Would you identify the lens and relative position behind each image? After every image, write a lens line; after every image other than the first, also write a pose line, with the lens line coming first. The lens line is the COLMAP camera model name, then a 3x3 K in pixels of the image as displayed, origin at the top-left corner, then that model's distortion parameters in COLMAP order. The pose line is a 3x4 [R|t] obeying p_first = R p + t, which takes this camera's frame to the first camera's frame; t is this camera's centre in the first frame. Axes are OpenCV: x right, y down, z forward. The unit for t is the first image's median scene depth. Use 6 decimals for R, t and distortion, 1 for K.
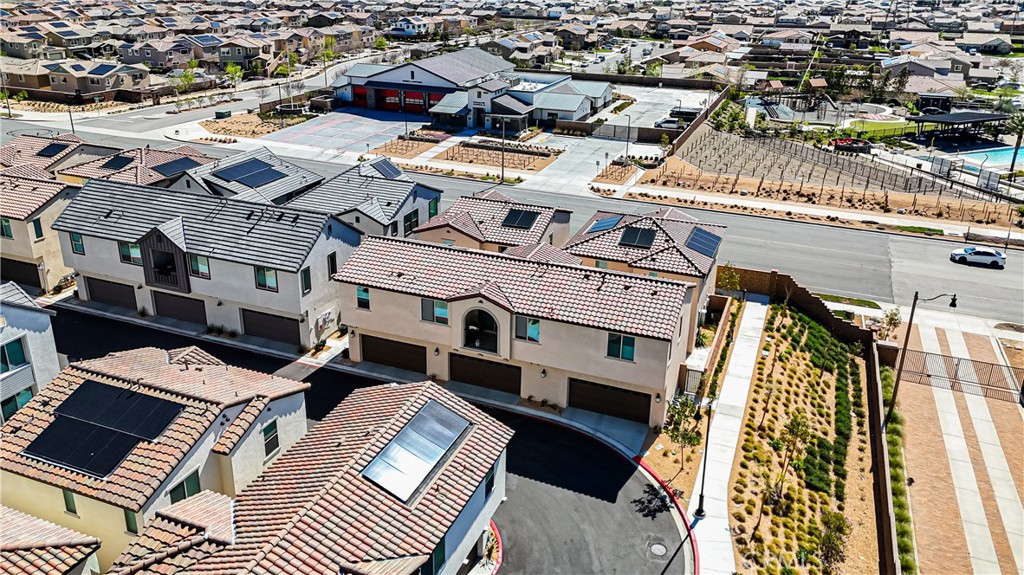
lens RADIAL K [[755.5, 0, 502.3], [0, 755.5, 290.1], [0, 0, 1]] dist [0.081273, -0.077638]
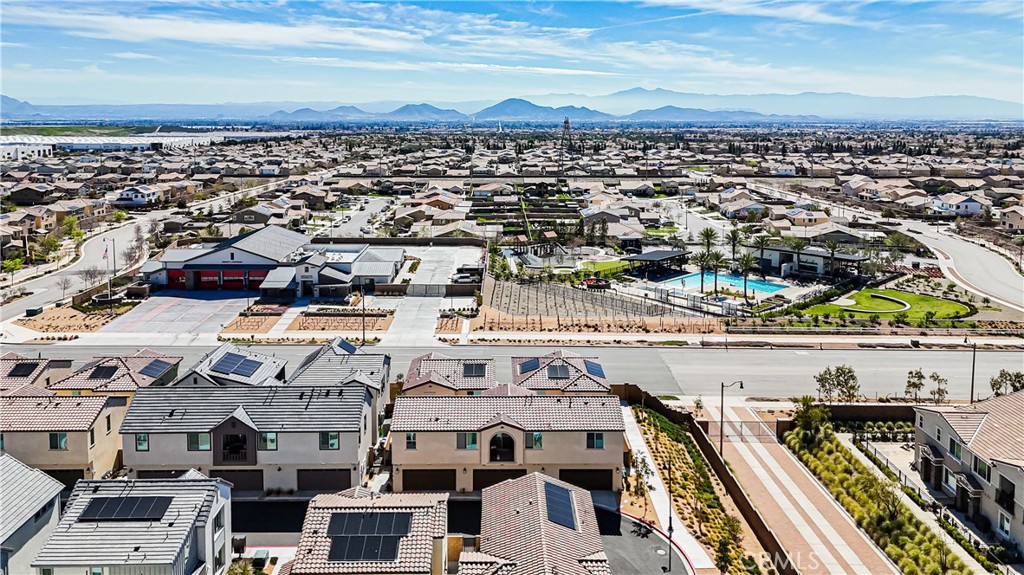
lens RADIAL K [[776.9, 0, 512.1], [0, 776.9, 257.1], [0, 0, 1]] dist [0.075836, -0.077404]
pose [[0.918334, -0.078808, 0.387882, -0.200345], [0.162113, 0.968899, -0.186958, -0.006942], [-0.361085, 0.234570, 0.902549, -0.170302]]
